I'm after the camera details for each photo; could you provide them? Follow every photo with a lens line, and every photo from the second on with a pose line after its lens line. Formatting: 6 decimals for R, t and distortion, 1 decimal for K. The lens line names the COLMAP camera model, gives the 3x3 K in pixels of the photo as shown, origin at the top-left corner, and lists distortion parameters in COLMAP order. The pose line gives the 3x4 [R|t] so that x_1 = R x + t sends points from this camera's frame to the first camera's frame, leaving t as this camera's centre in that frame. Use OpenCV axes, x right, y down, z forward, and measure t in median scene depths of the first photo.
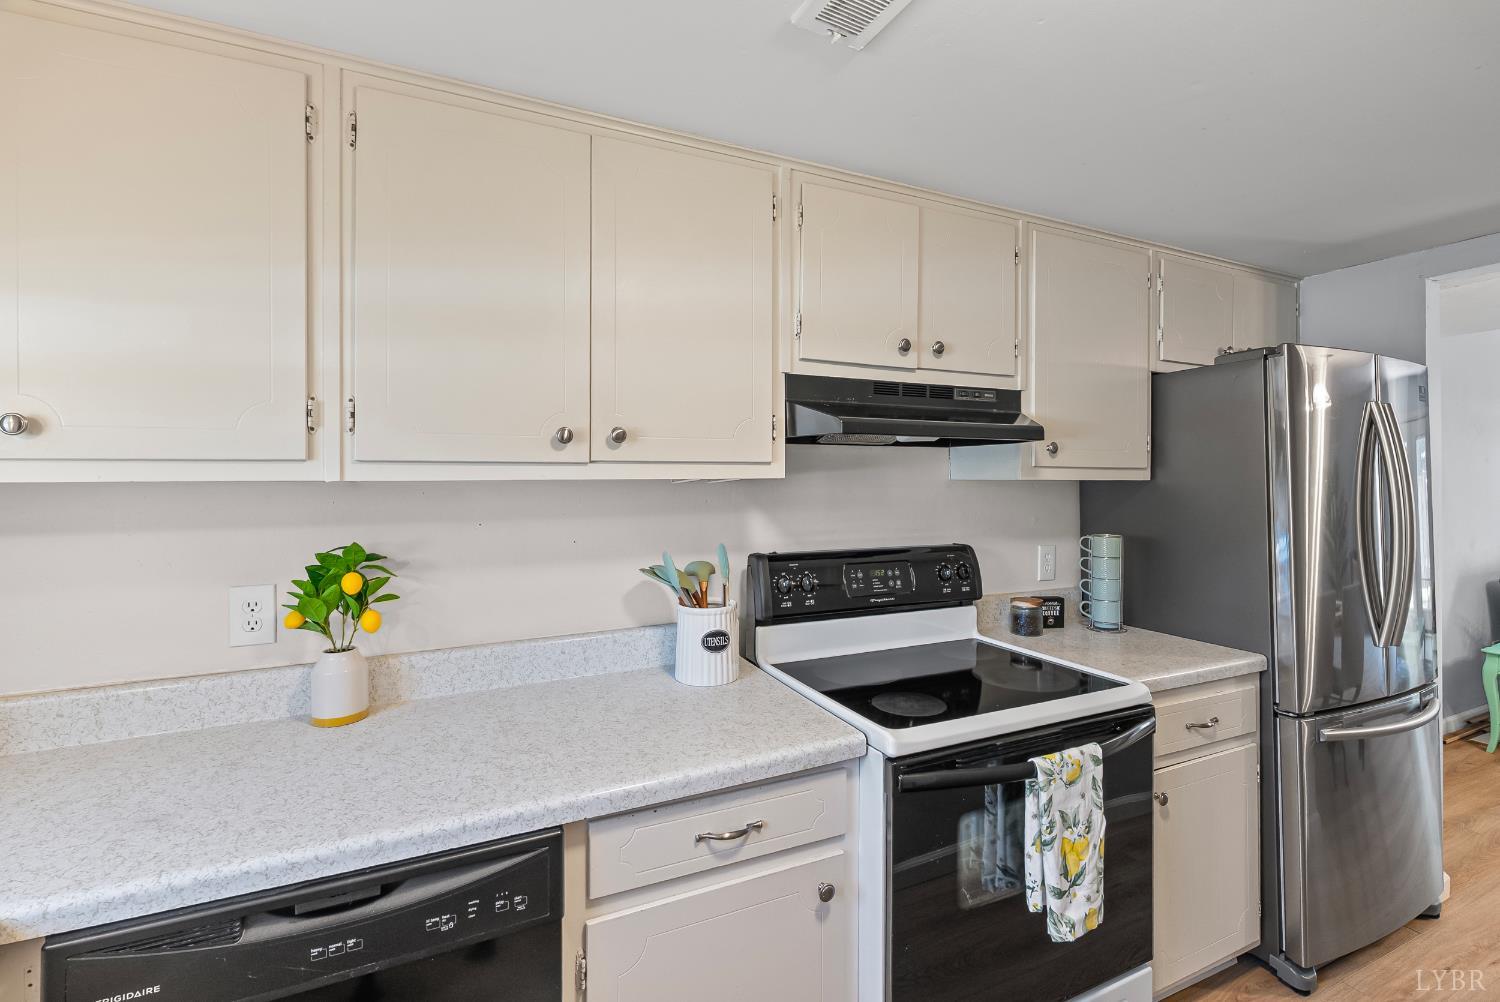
lens RADIAL K [[661.5, 0, 748.9], [0, 661.5, 474.0], [0, 0, 1]] dist [-0.004539, -0.000701]
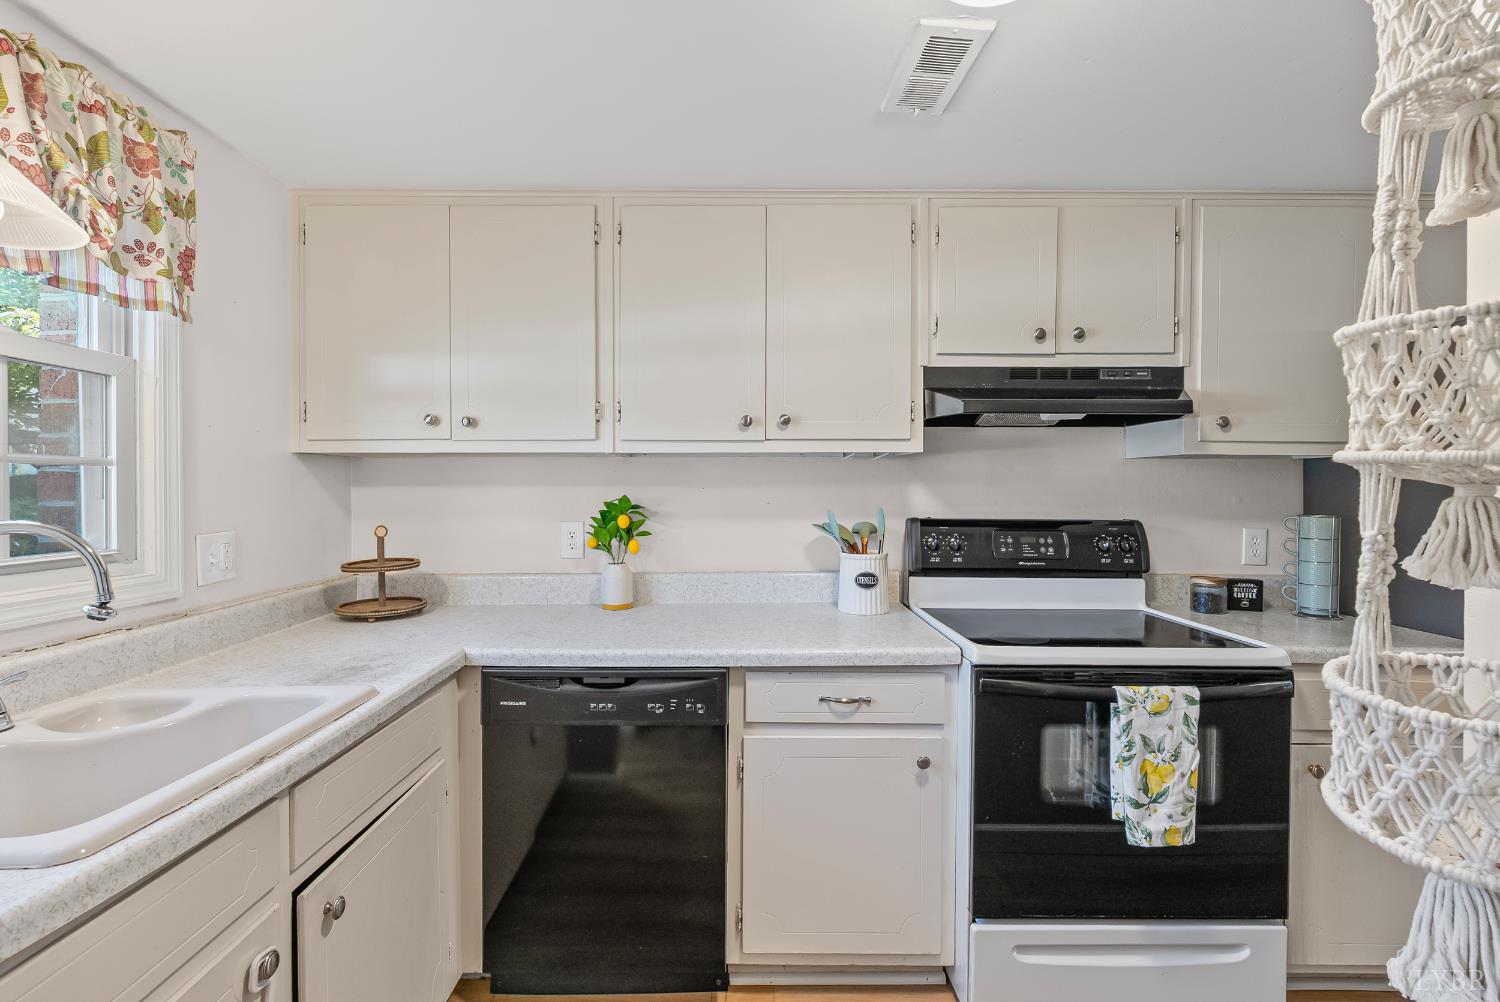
lens RADIAL K [[661.5, 0, 726.3], [0, 661.5, 491.6], [0, 0, 1]] dist [-0.004539, -0.000701]
pose [[0.903073, 0.008456, -0.429403, 0.292409], [-0.001245, 0.999853, 0.017072, 0.068584], [0.429484, -0.014882, 0.902952, -0.309986]]
